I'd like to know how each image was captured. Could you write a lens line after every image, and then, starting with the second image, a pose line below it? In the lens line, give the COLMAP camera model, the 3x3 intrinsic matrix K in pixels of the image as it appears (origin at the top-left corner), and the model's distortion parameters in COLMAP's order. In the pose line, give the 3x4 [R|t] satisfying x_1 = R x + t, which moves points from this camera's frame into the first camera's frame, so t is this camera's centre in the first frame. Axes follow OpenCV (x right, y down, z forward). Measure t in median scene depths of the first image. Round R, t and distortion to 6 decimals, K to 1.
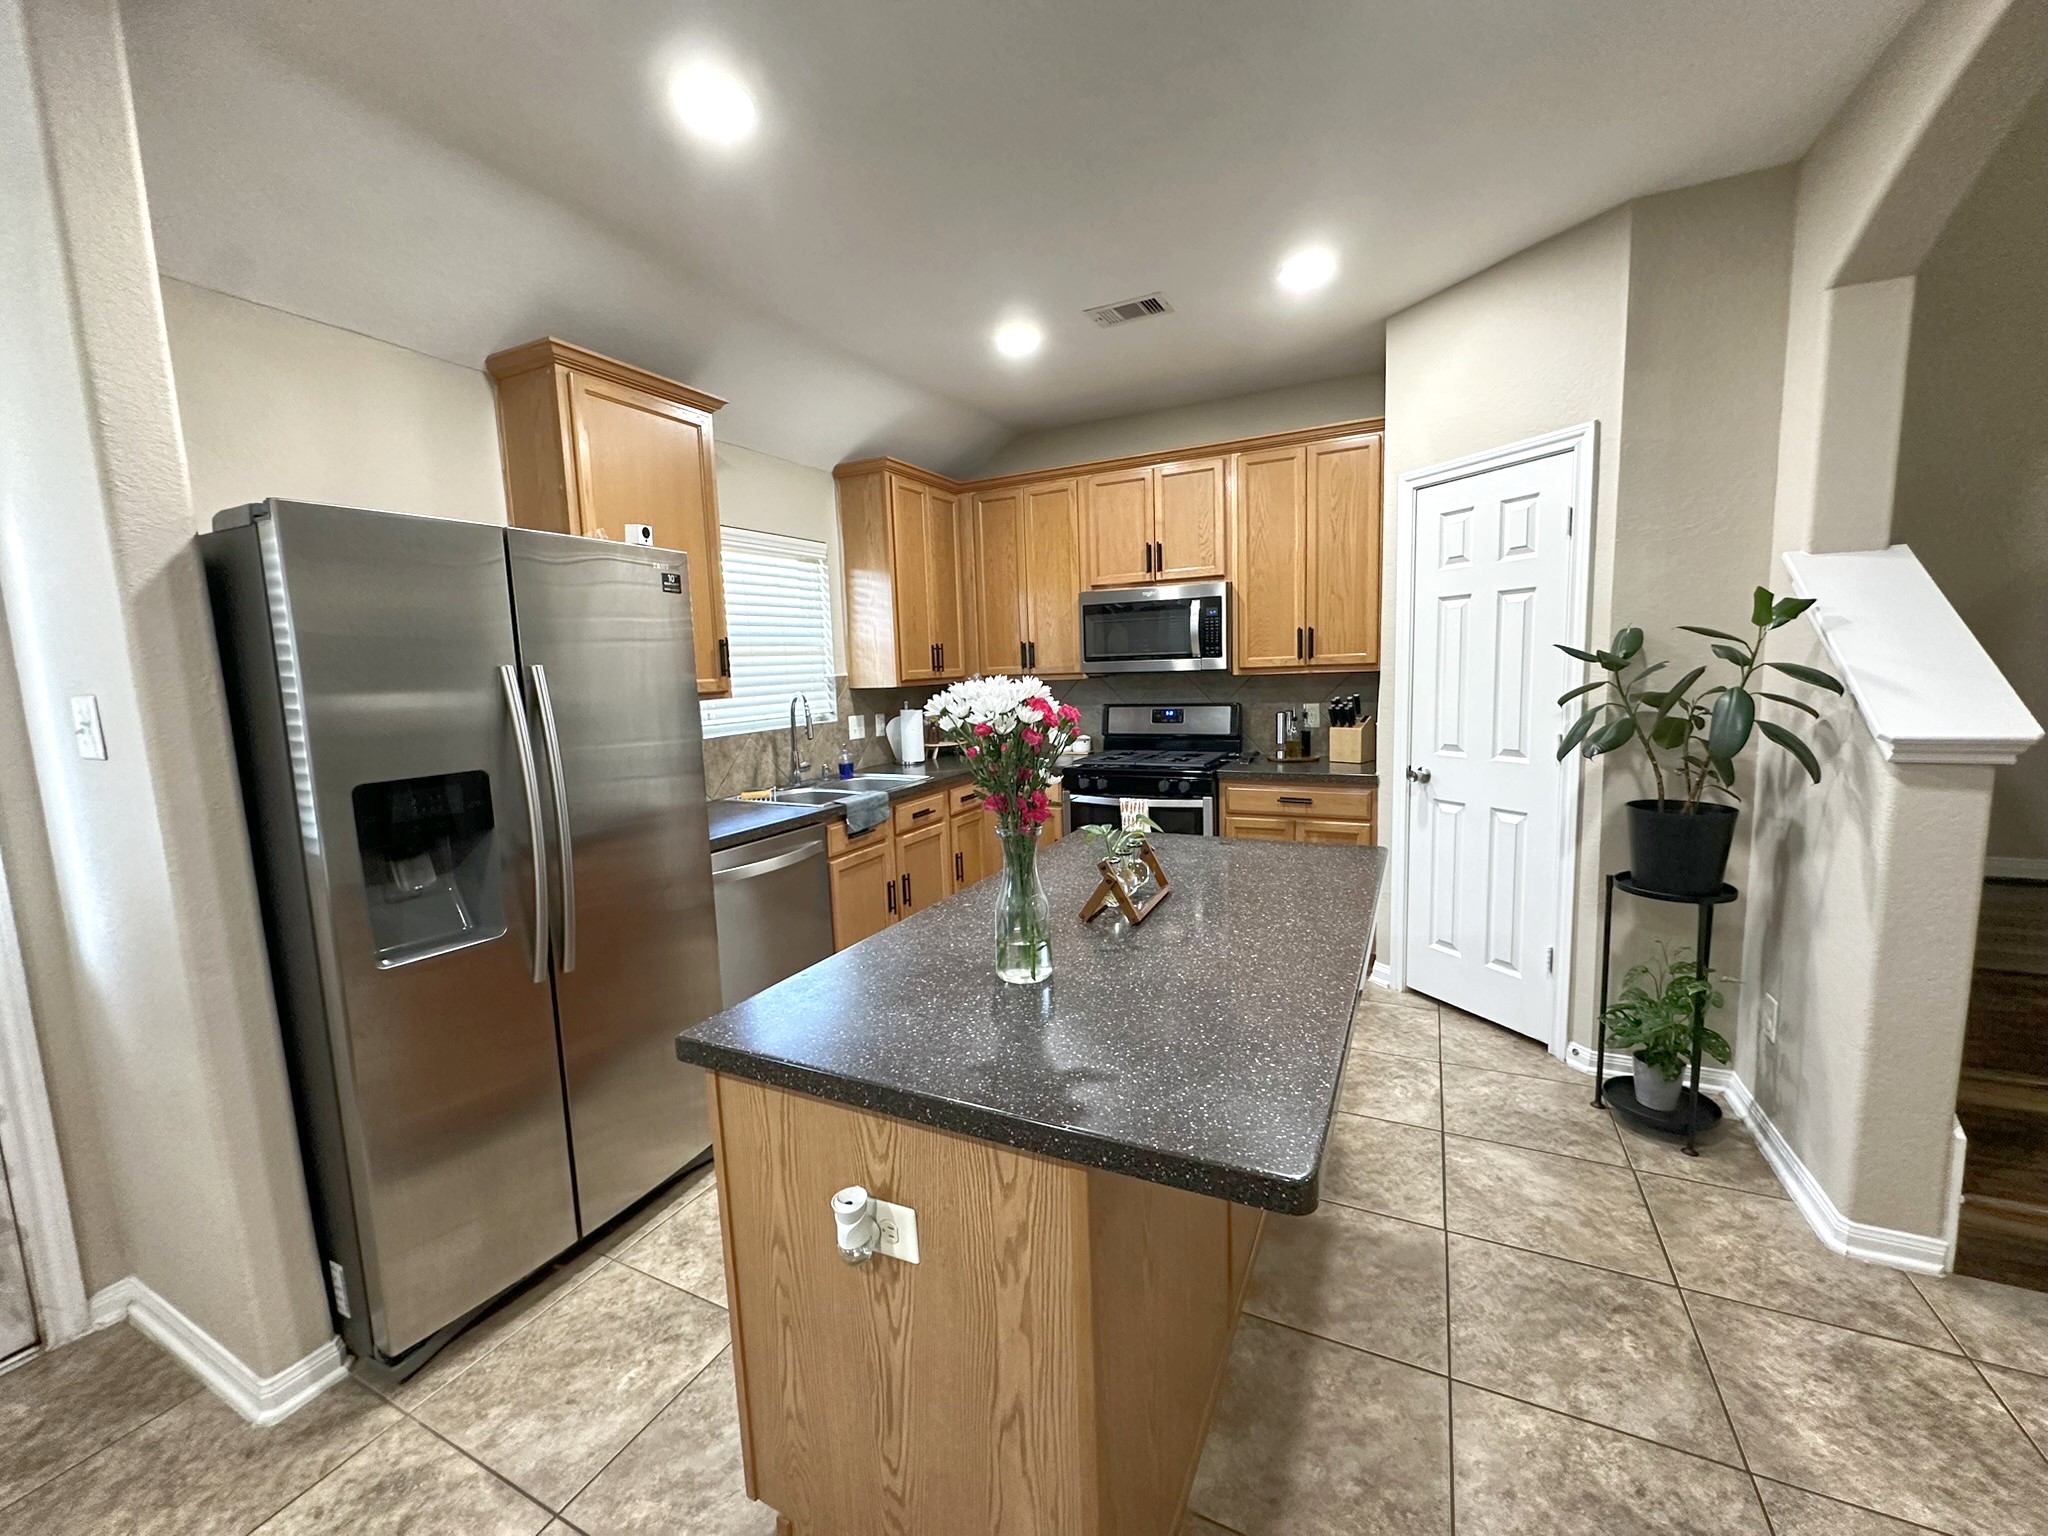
lens RADIAL K [[818.8, 0, 1024.0], [0, 818.8, 768.0], [0, 0, 1]] dist [-0.001184, -0.000113]
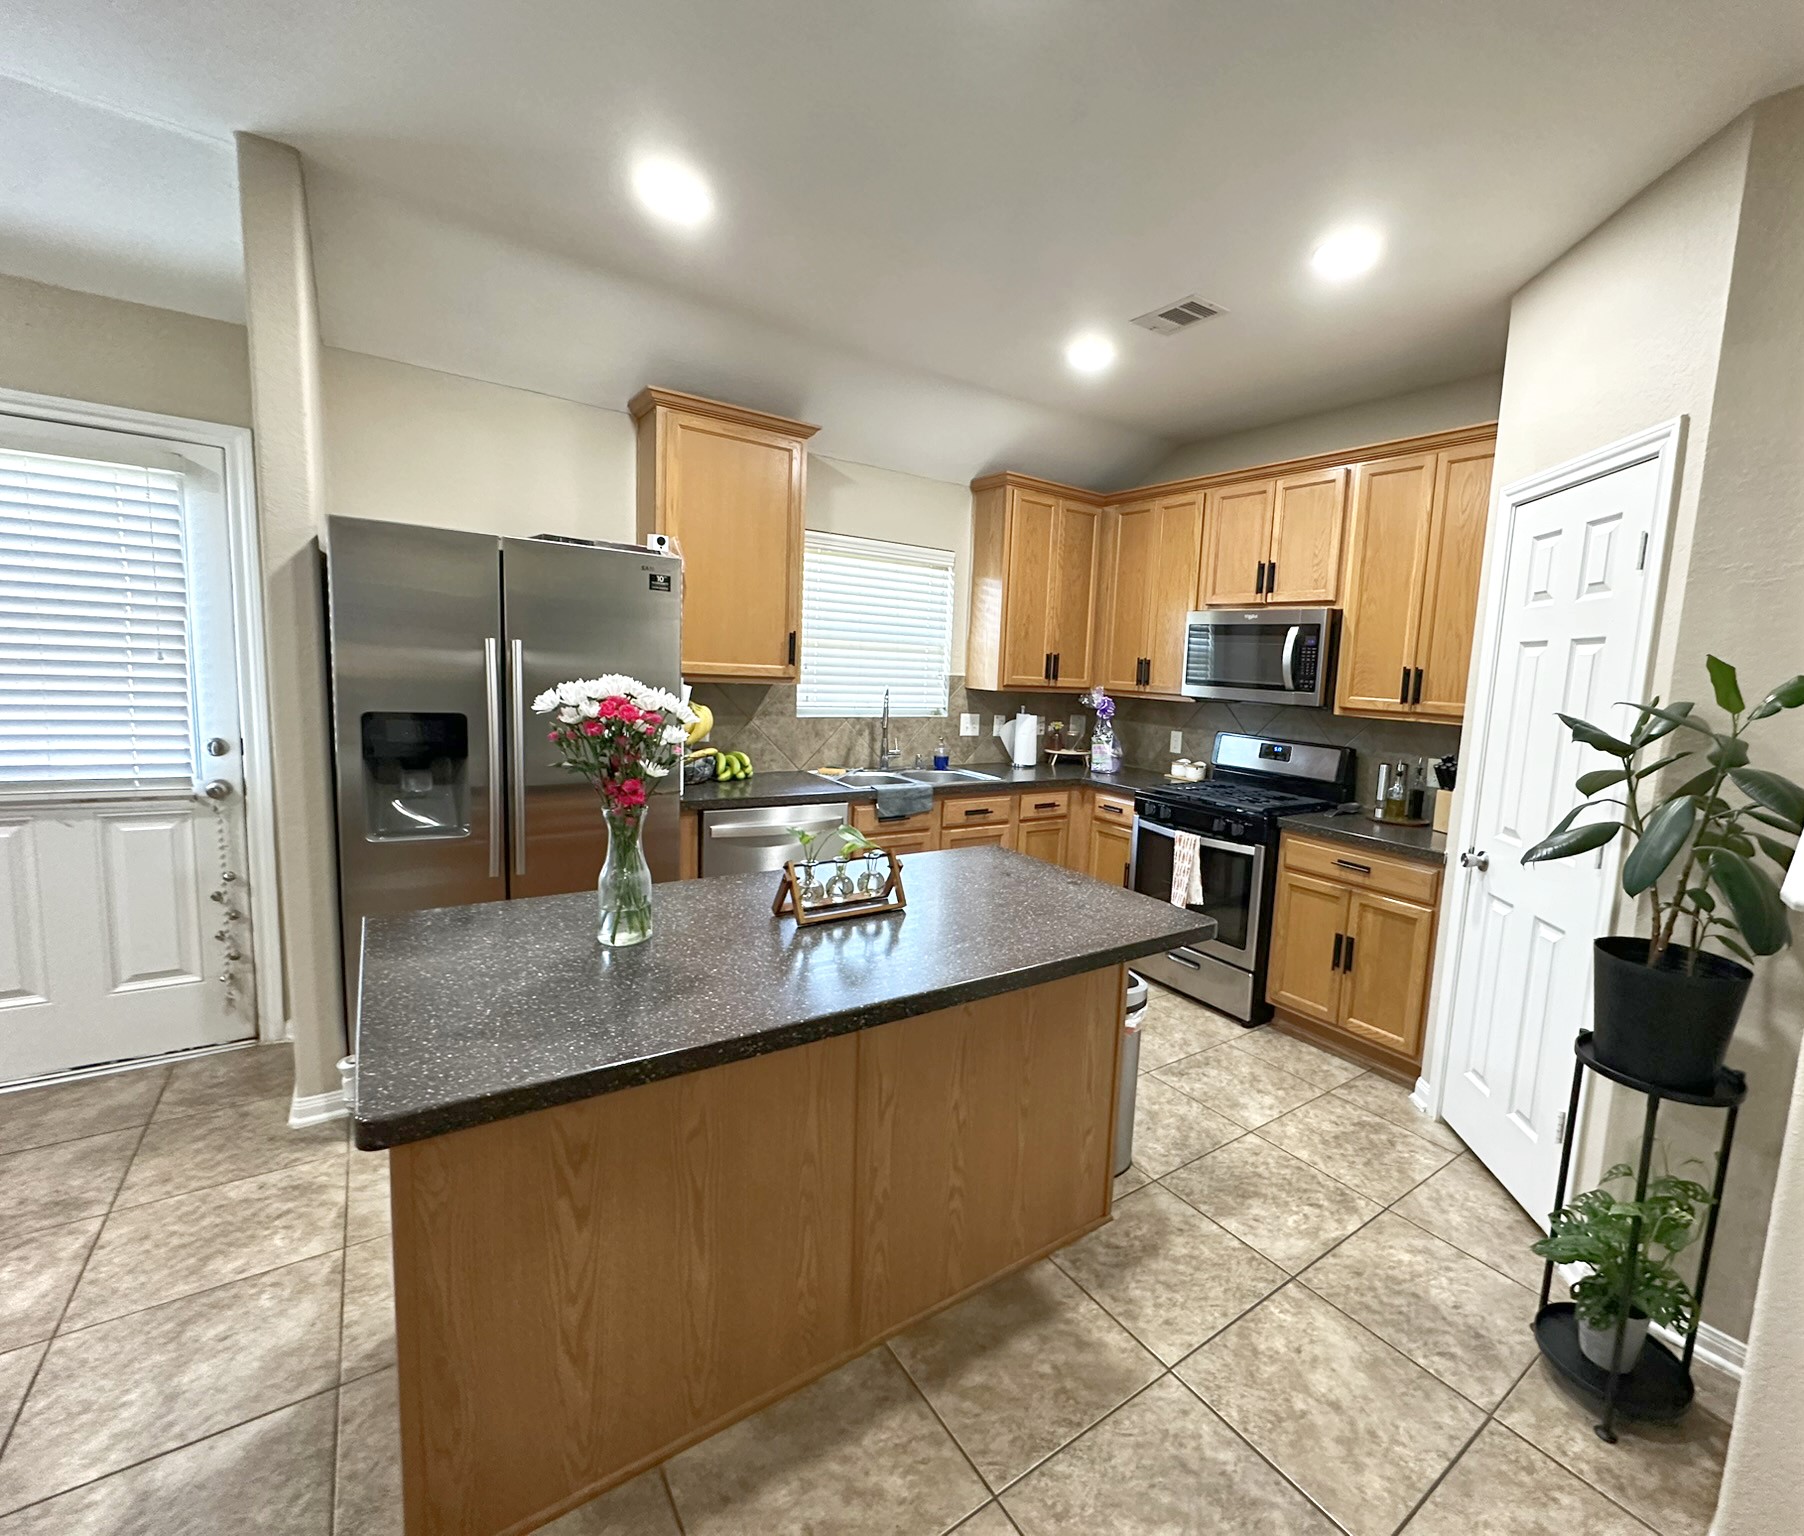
lens RADIAL K [[817.4, 0, 1020.7], [0, 817.4, 768.9], [0, 0, 1]] dist [0.000456, -0.000528]
pose [[0.898486, 0.138167, -0.416693, 0.356351], [-0.140718, 0.989740, 0.024757, -0.033047], [0.415838, 0.036392, 0.908710, 0.072028]]
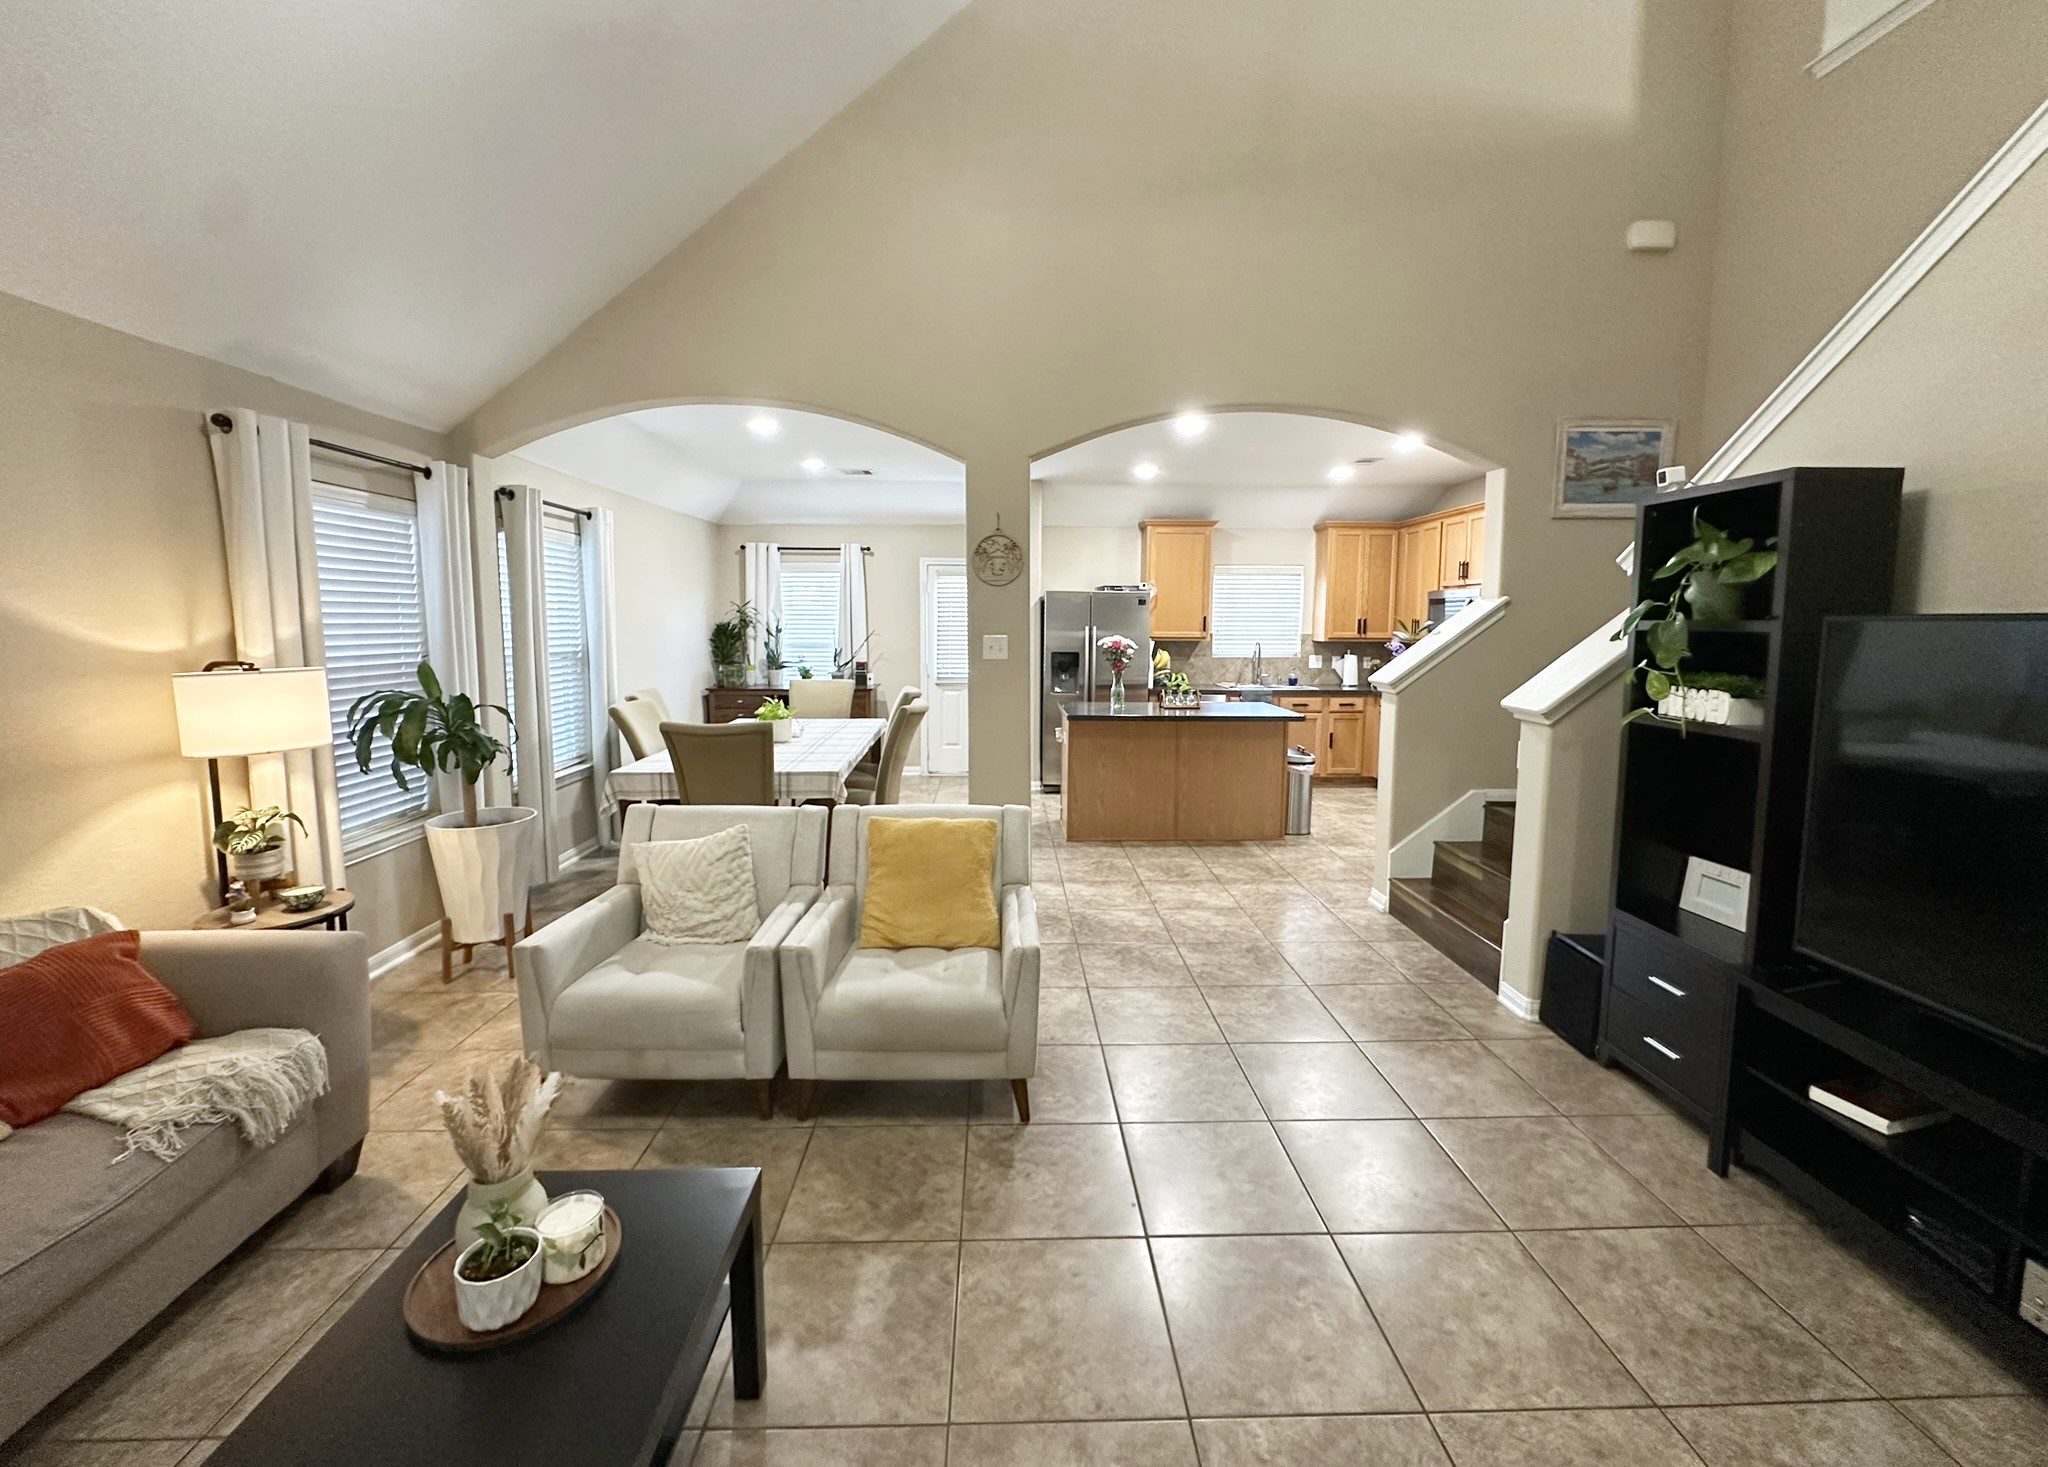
lens RADIAL K [[824.9, 0, 1020.8], [0, 824.9, 698.7], [0, 0, 1]] dist [-0.000074, -0.000005]
pose [[0.469331, 0.122246, -0.874519, 1.311986], [-0.133613, 0.988799, 0.066515, -0.001868], [0.872855, 0.085630, 0.480408, -0.554092]]
